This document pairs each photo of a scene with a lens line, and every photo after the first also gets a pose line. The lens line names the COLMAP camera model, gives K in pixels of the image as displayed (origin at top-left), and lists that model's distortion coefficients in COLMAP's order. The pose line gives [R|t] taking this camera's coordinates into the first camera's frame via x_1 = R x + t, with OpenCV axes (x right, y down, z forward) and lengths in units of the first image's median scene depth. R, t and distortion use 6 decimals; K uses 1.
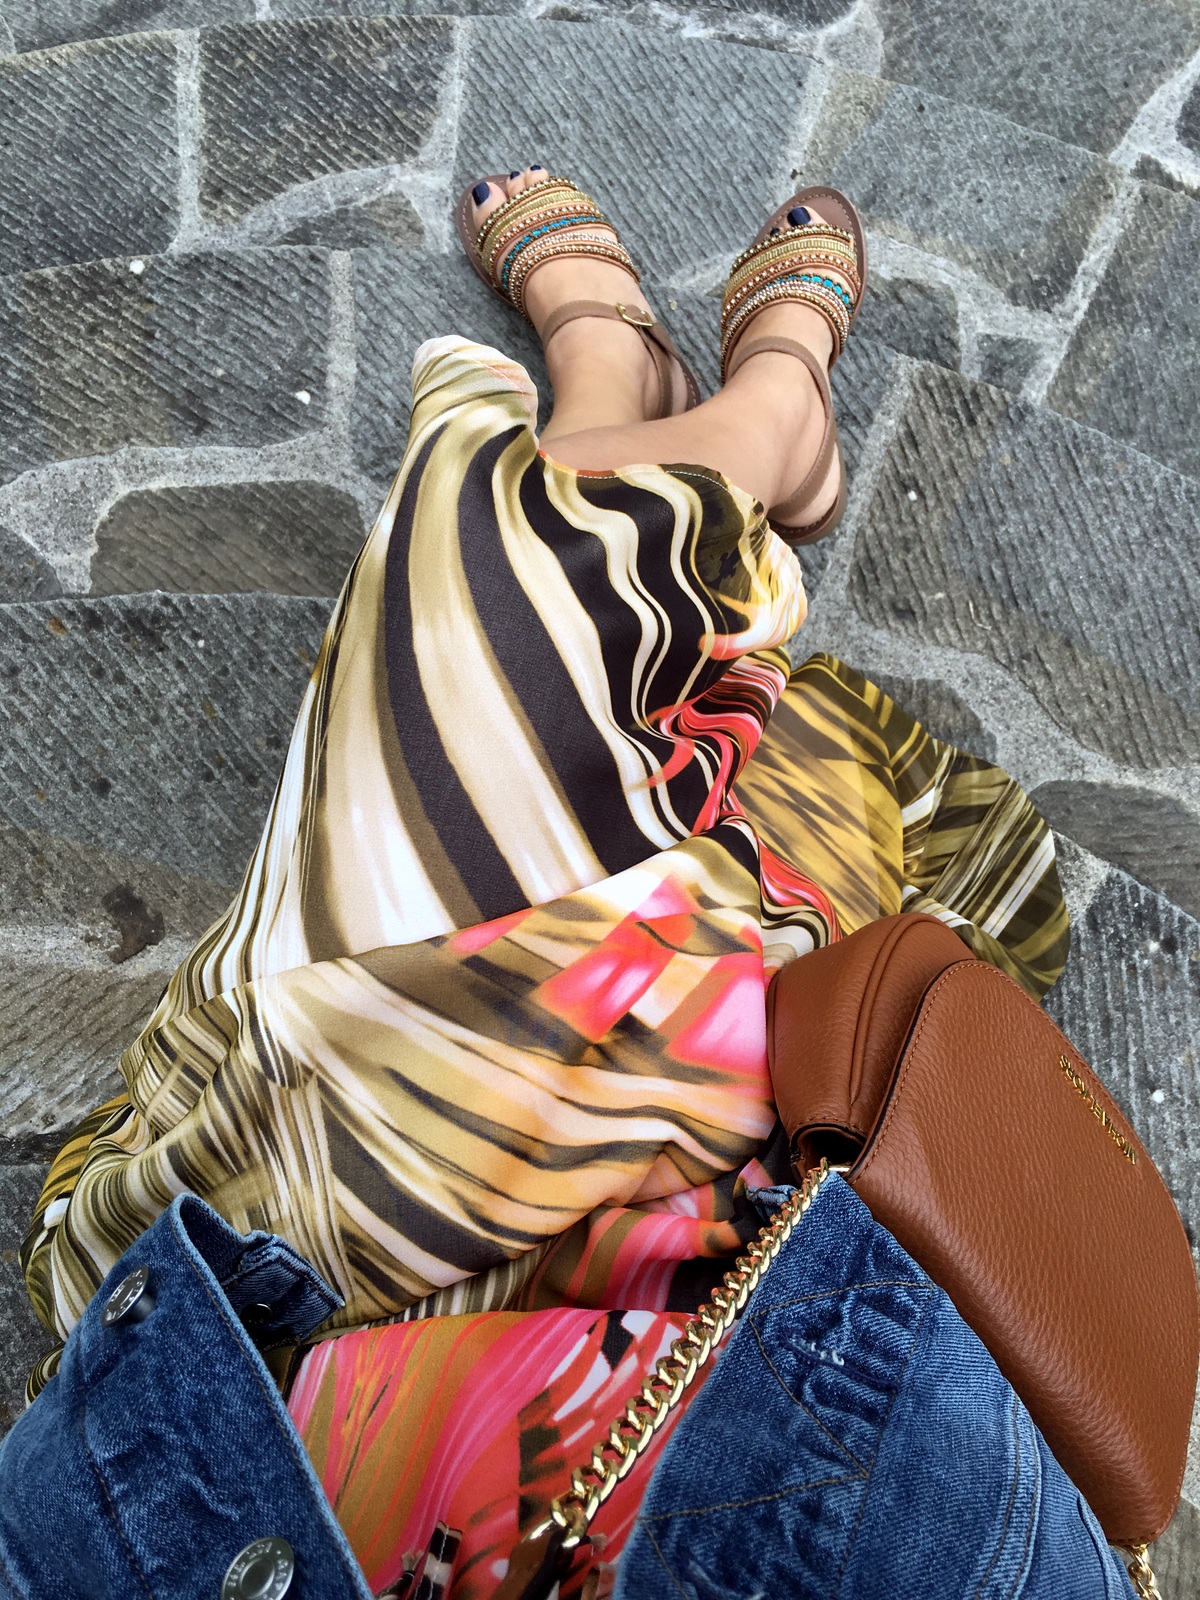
lens RADIAL K [[1409.3, 0, 598.7], [0, 1409.3, 781.7], [0, 0, 1]] dist [0.069313, -0.131589]
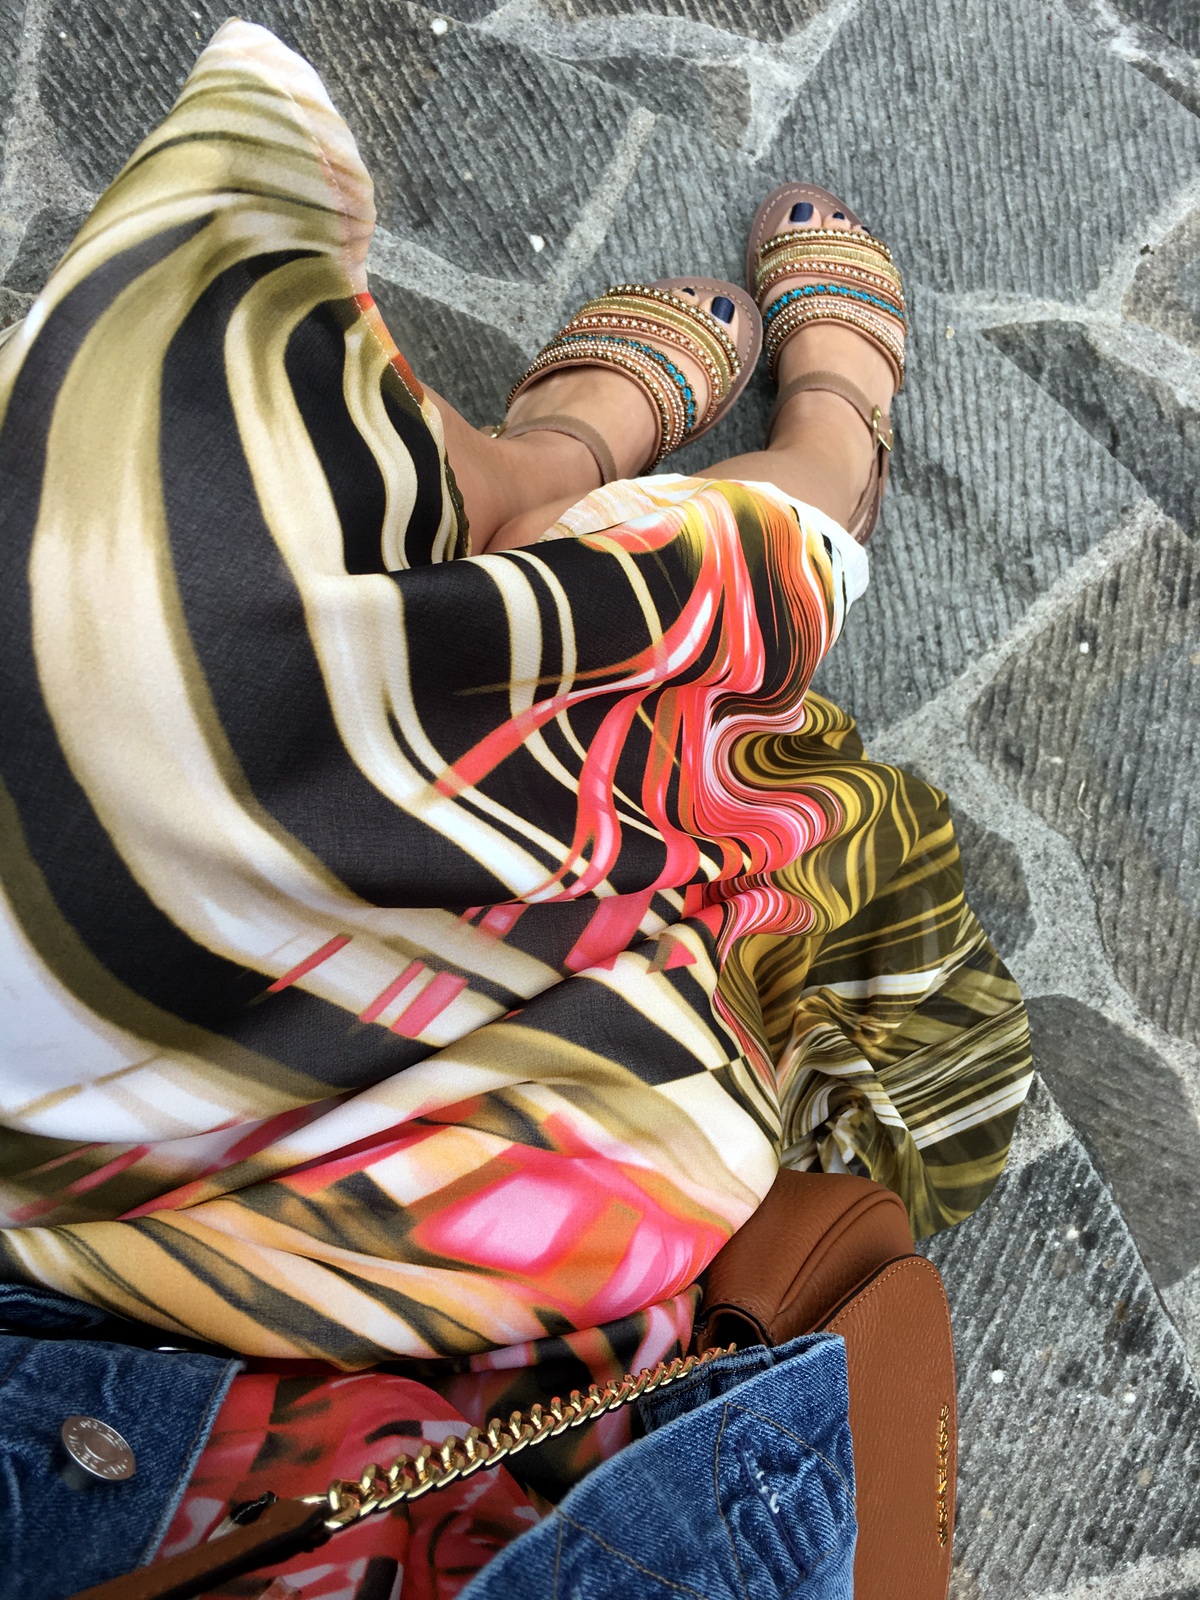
lens RADIAL K [[1409.3, 0, 598.7], [0, 1409.3, 781.7], [0, 0, 1]] dist [0.069313, -0.131589]
pose [[0.888613, 0.458253, -0.019285, 0.002607], [-0.454518, 0.885448, 0.096929, -0.074199], [0.061494, -0.077367, 0.995104, 0.073817]]
